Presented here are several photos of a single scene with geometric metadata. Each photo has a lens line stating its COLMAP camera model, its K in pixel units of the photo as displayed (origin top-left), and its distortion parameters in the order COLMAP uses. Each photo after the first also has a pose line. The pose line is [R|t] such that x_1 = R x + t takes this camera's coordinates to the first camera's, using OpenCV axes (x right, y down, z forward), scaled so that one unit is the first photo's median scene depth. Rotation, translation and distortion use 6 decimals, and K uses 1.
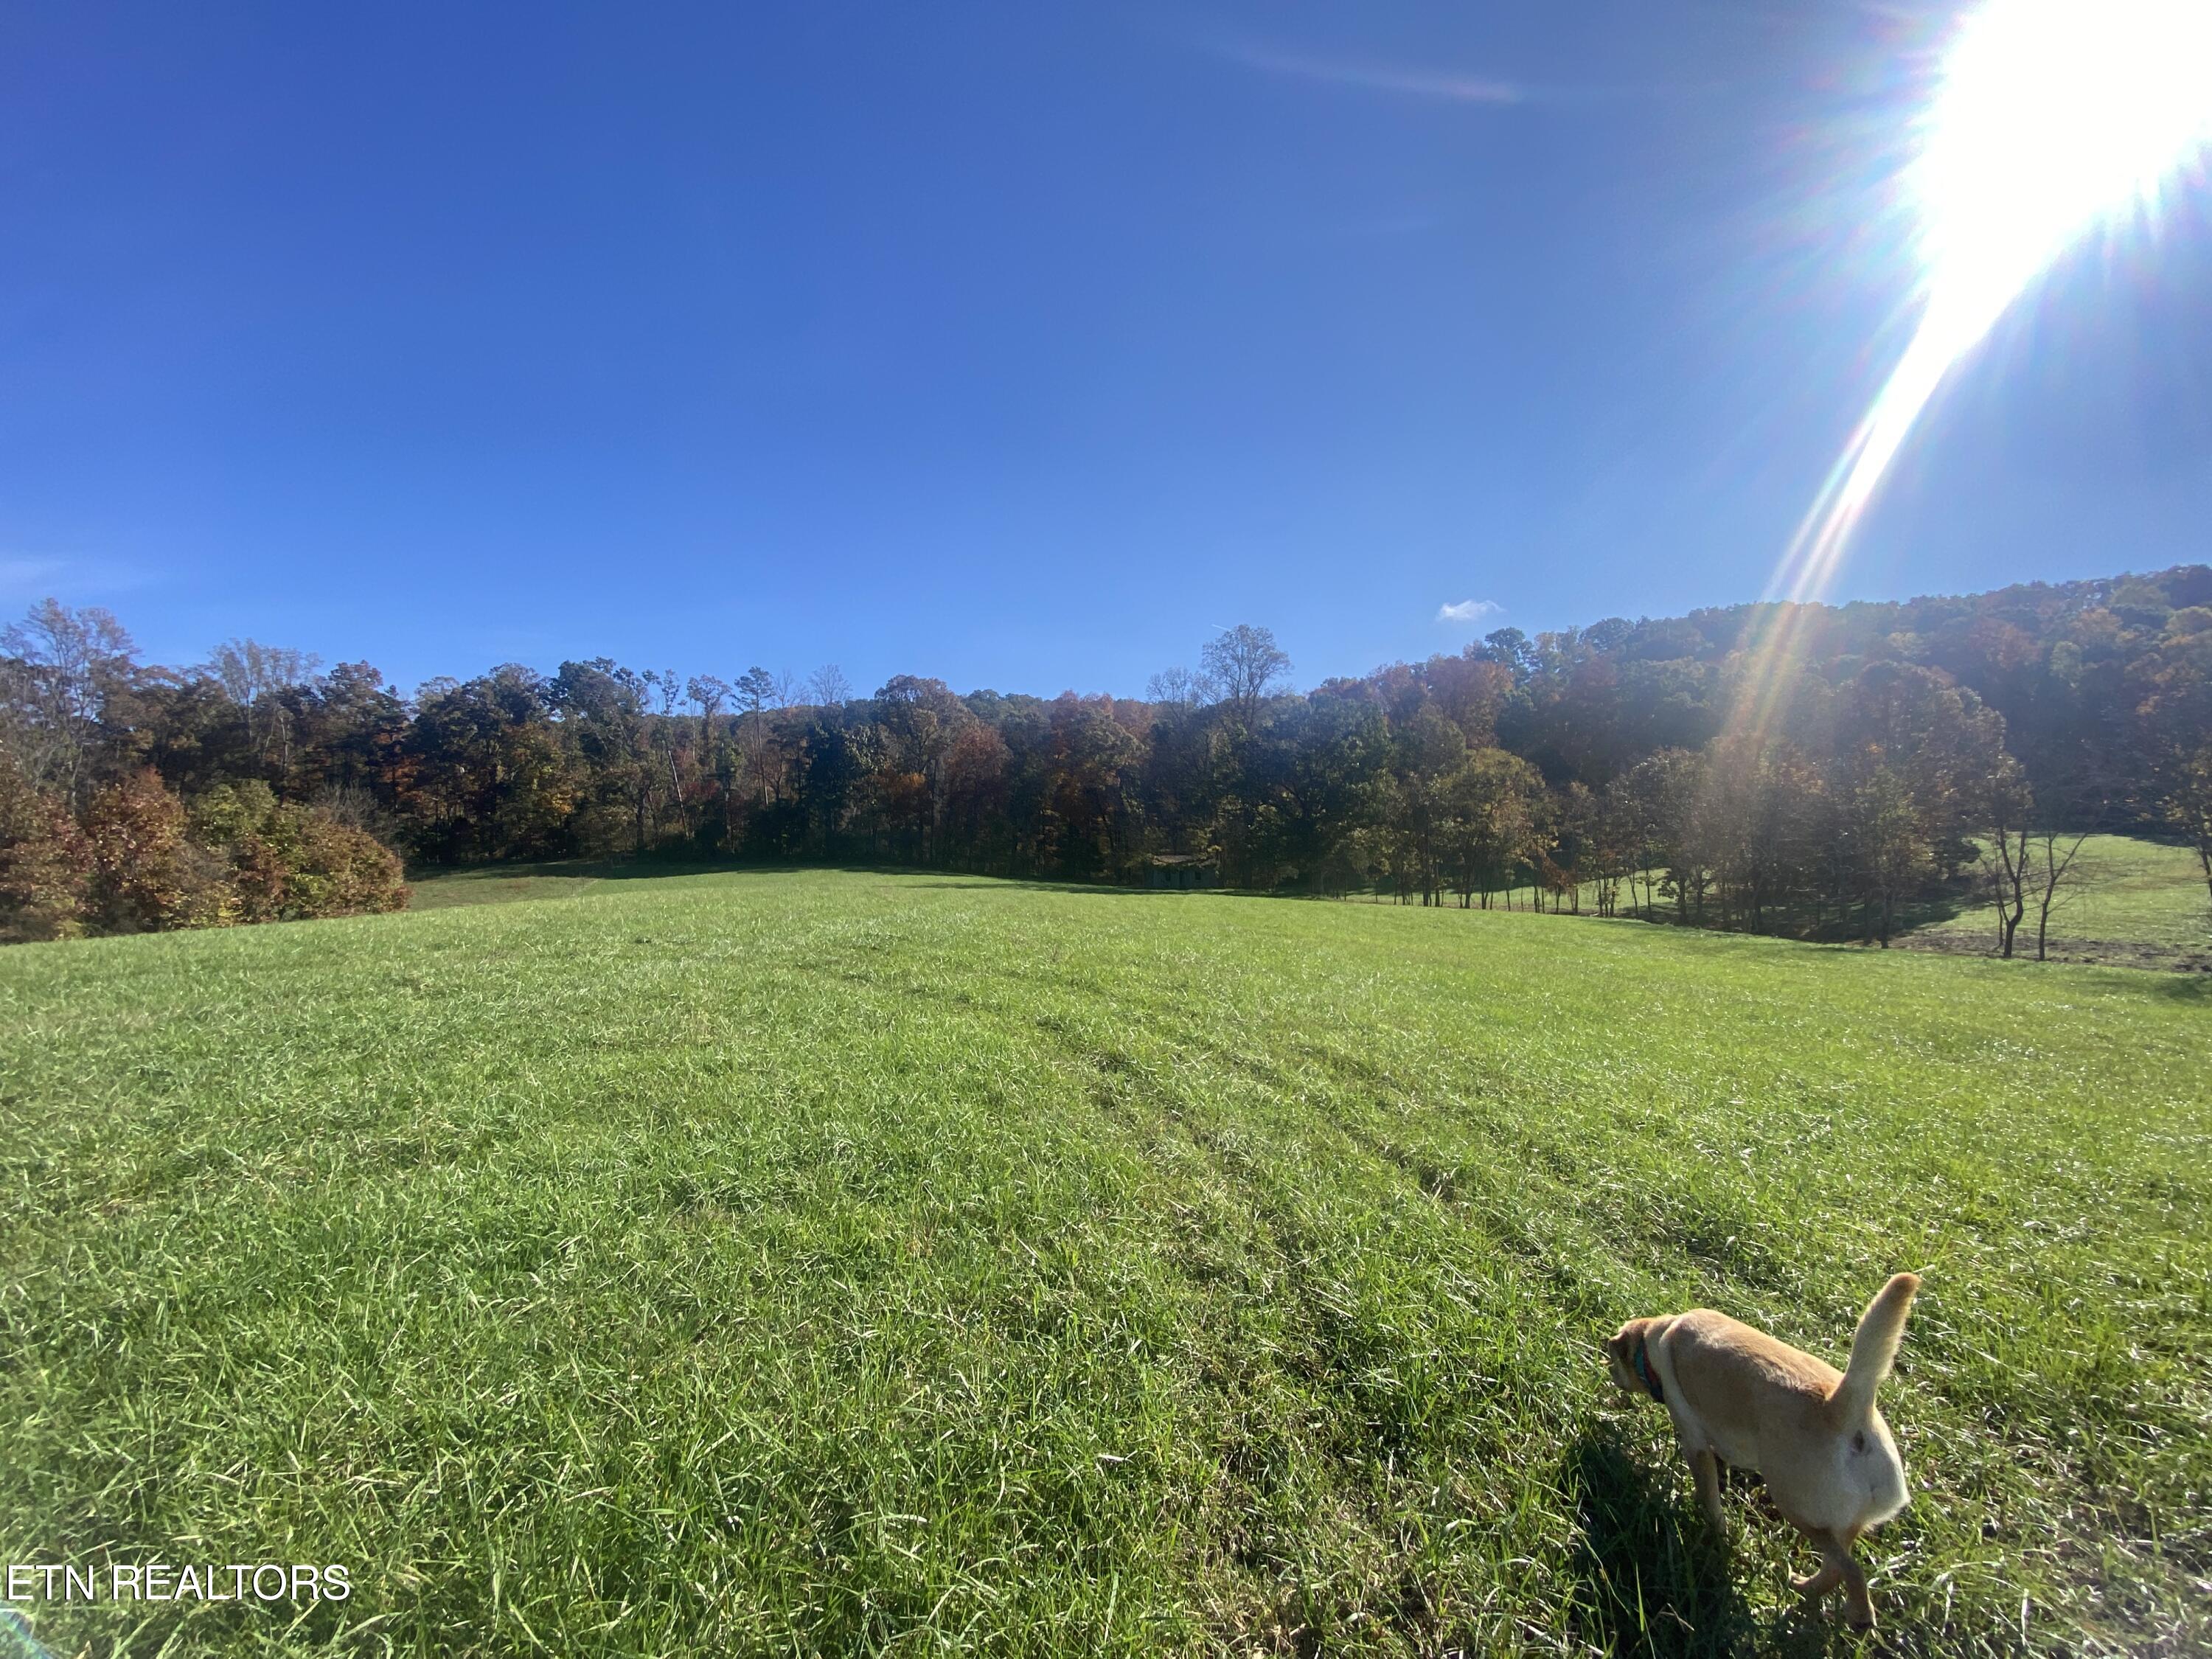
lens RADIAL K [[862.8, 0, 1100.9], [0, 862.8, 842.8], [0, 0, 1]] dist [-0.016808, -0.007895]
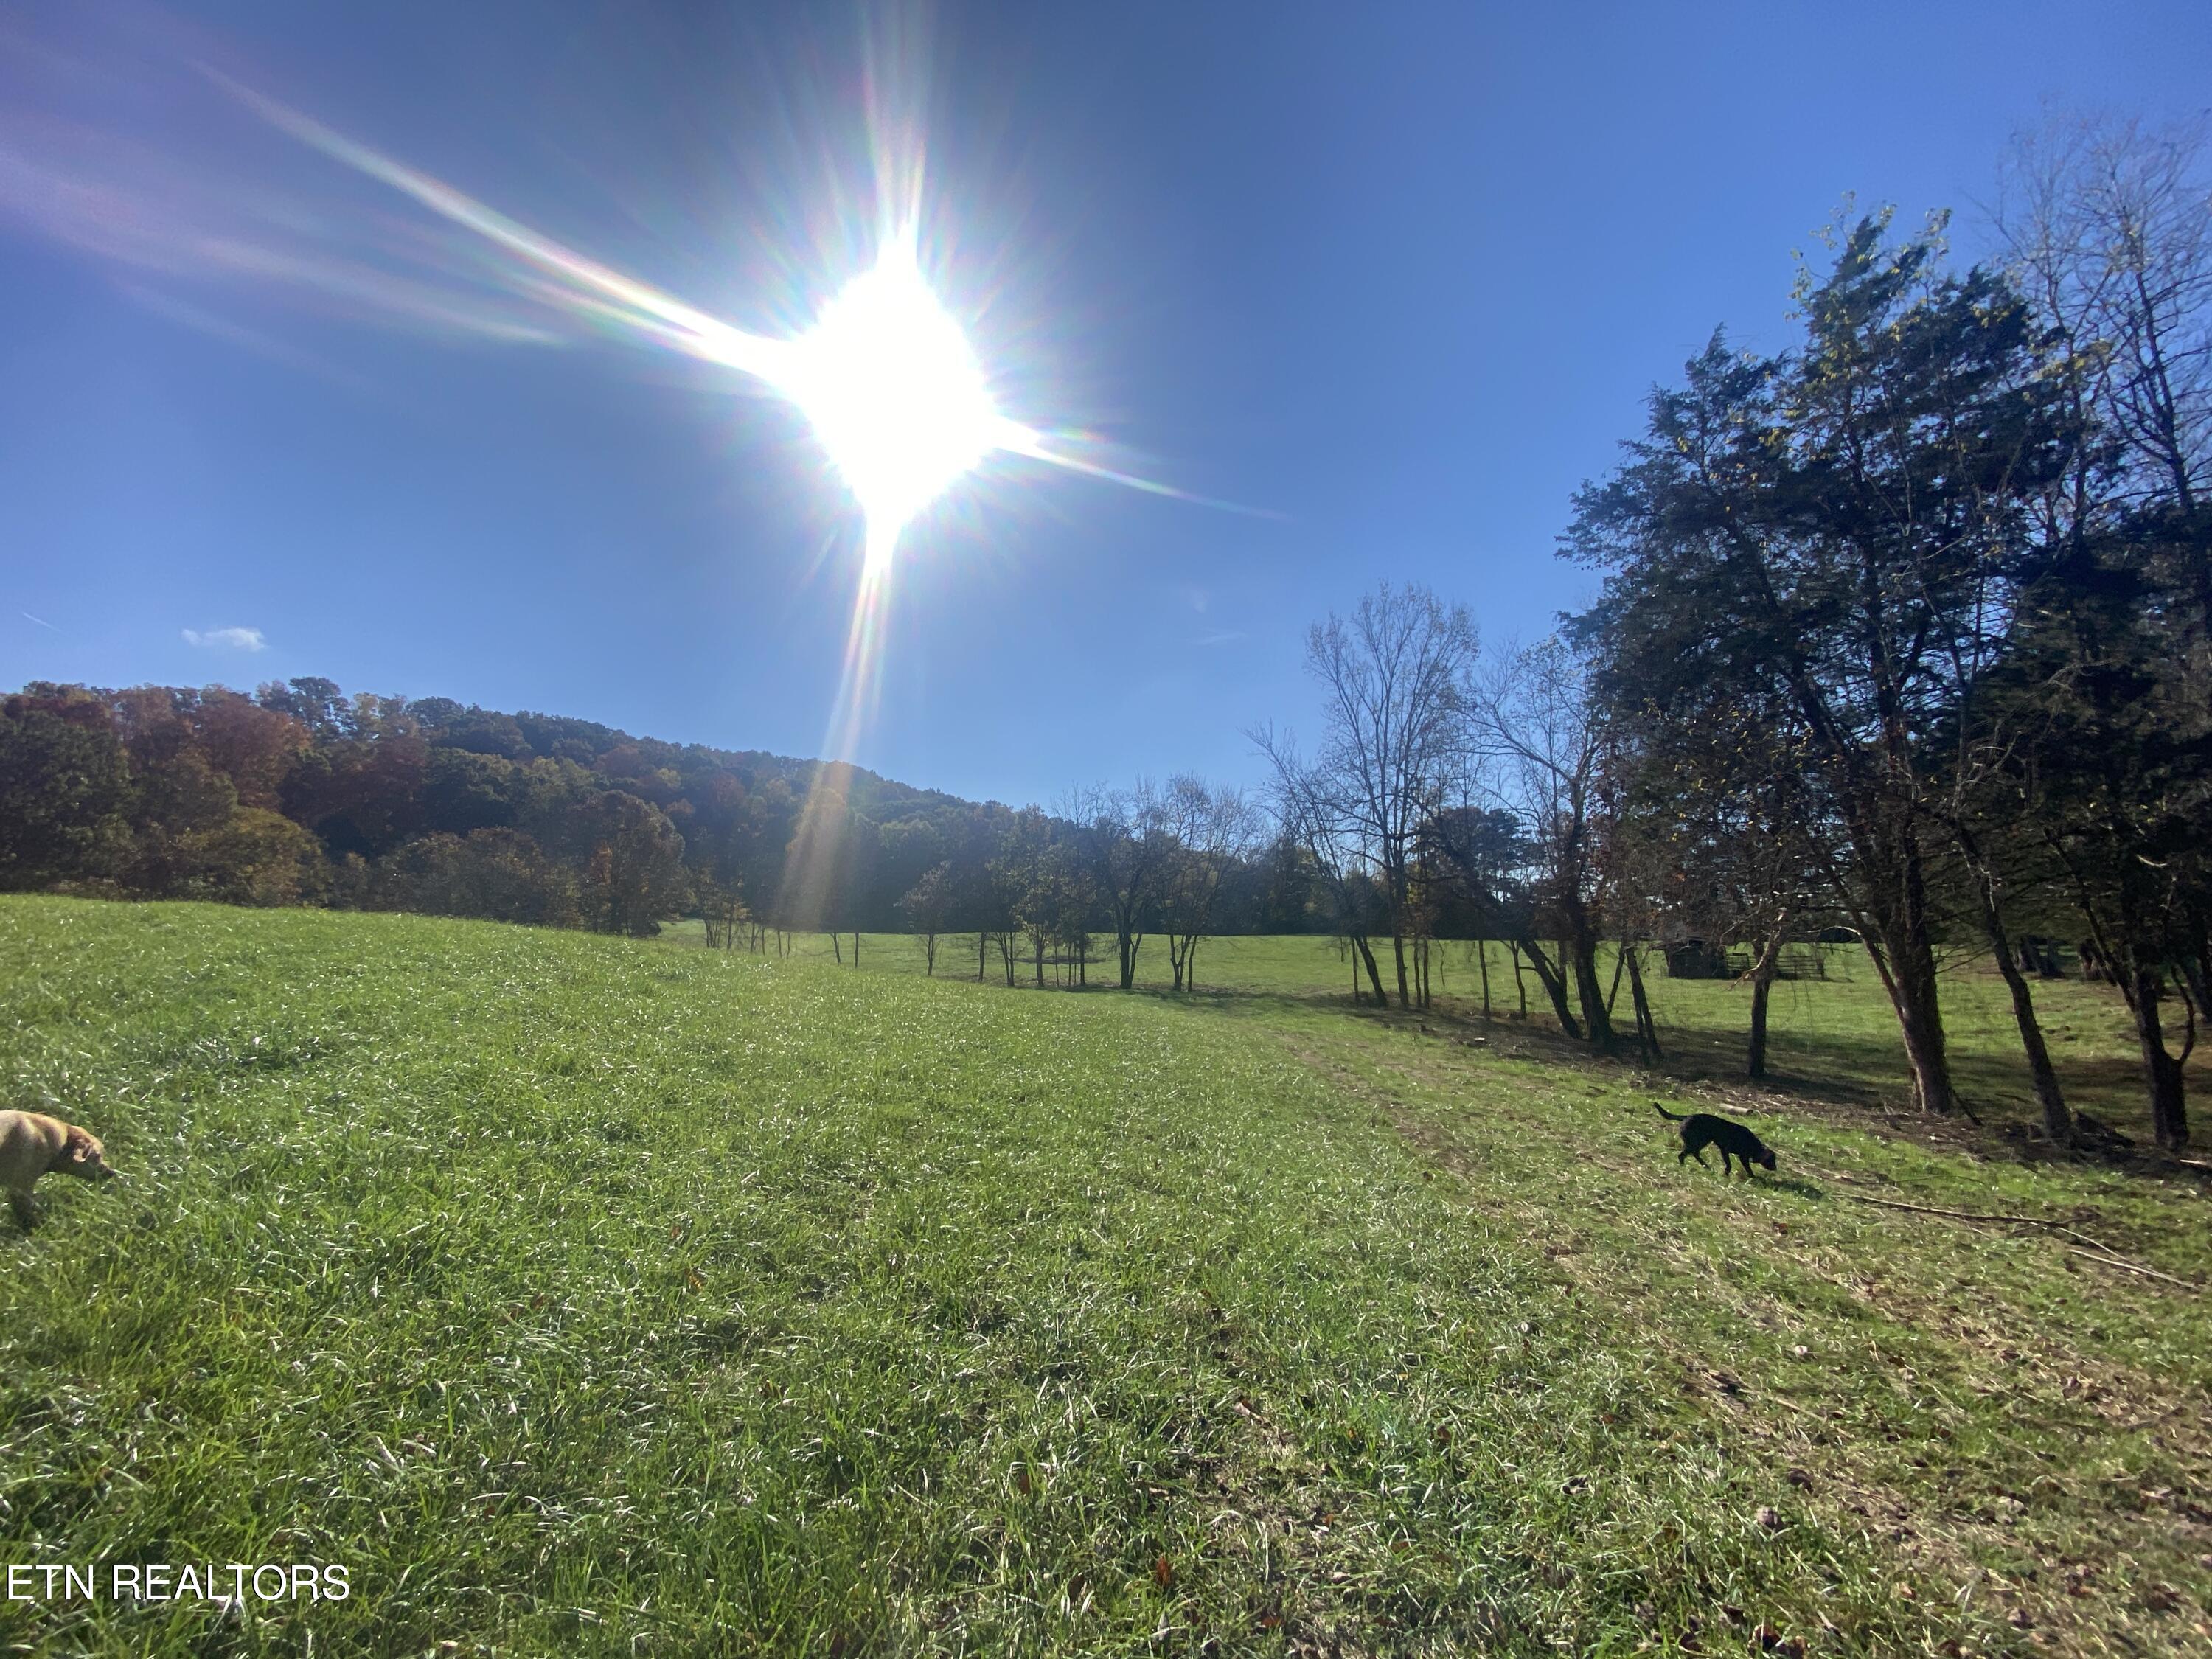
lens RADIAL K [[862.8, 0, 1100.9], [0, 862.8, 842.8], [0, 0, 1]] dist [-0.016808, -0.007895]
pose [[0.362640, 0.118471, 0.924368, -0.085577], [-0.025004, 0.992767, -0.117428, 0.016859], [-0.931594, 0.019471, 0.362979, -0.246035]]
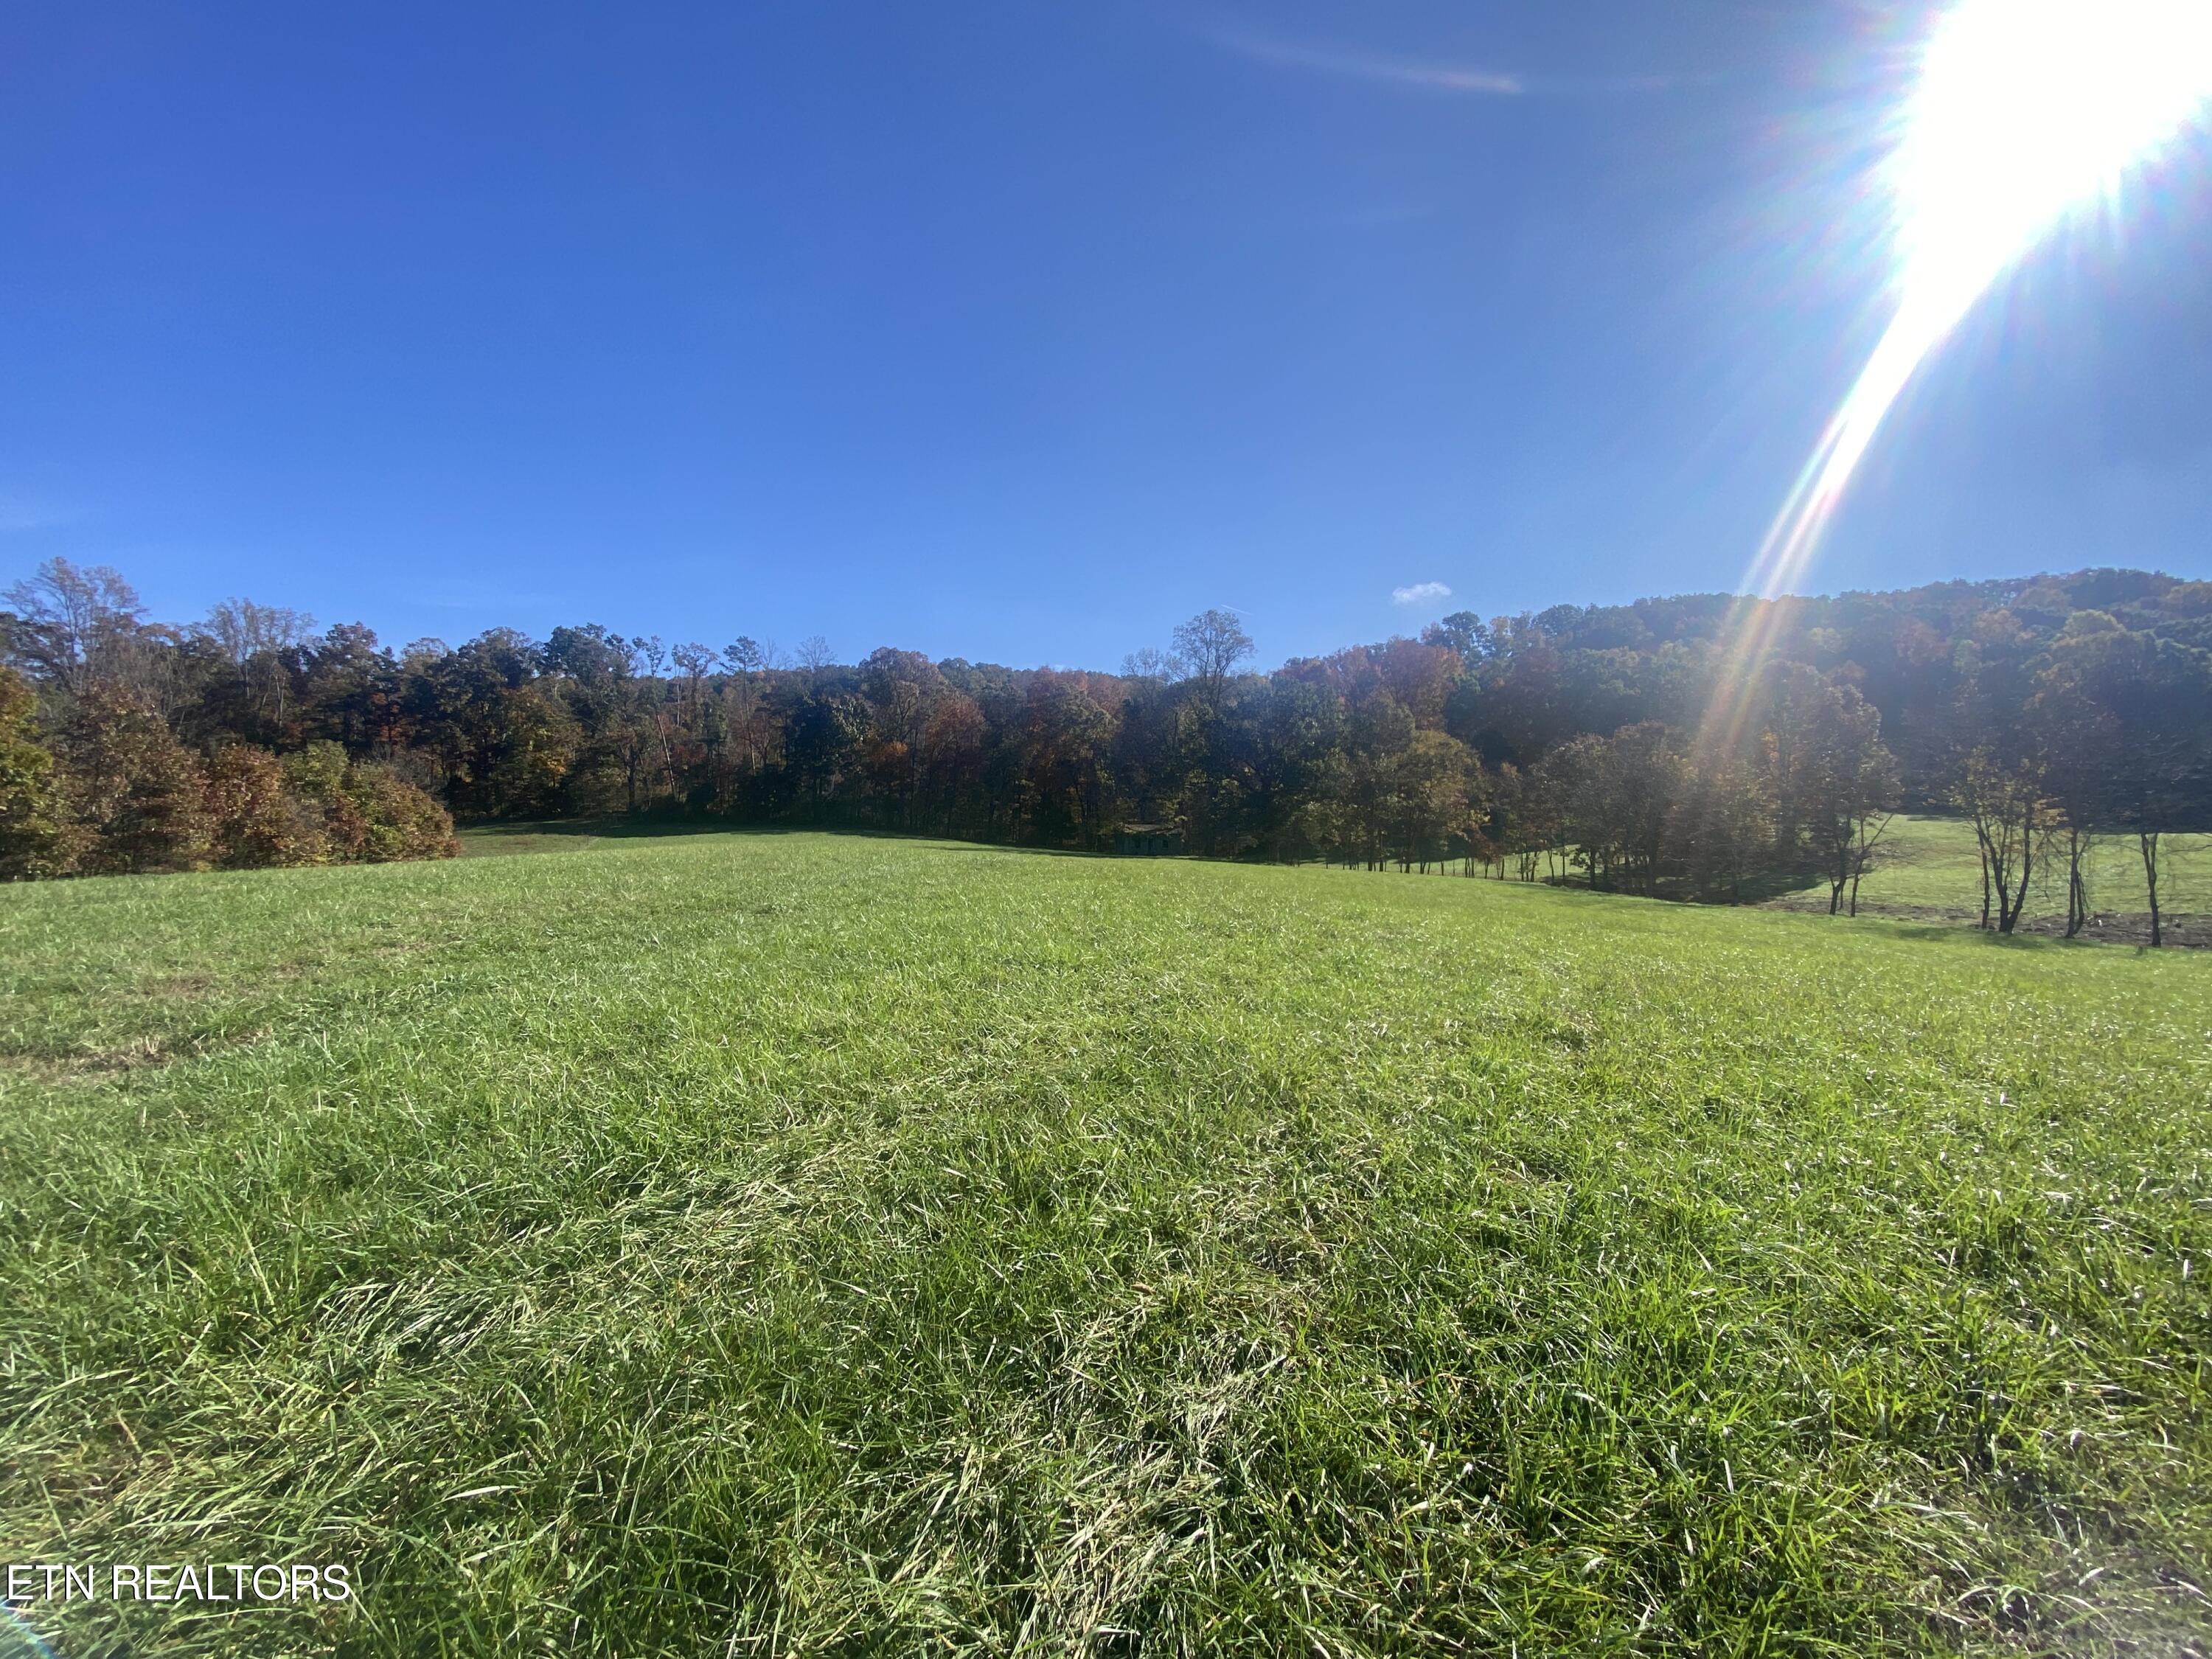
lens RADIAL K [[862.8, 0, 1100.9], [0, 862.8, 842.8], [0, 0, 1]] dist [-0.016808, -0.007895]
pose [[0.998979, 0.015200, 0.042534, -0.015551], [-0.016657, 0.999279, 0.034117, 0.002766], [-0.041985, -0.034791, 0.998512, -0.086534]]
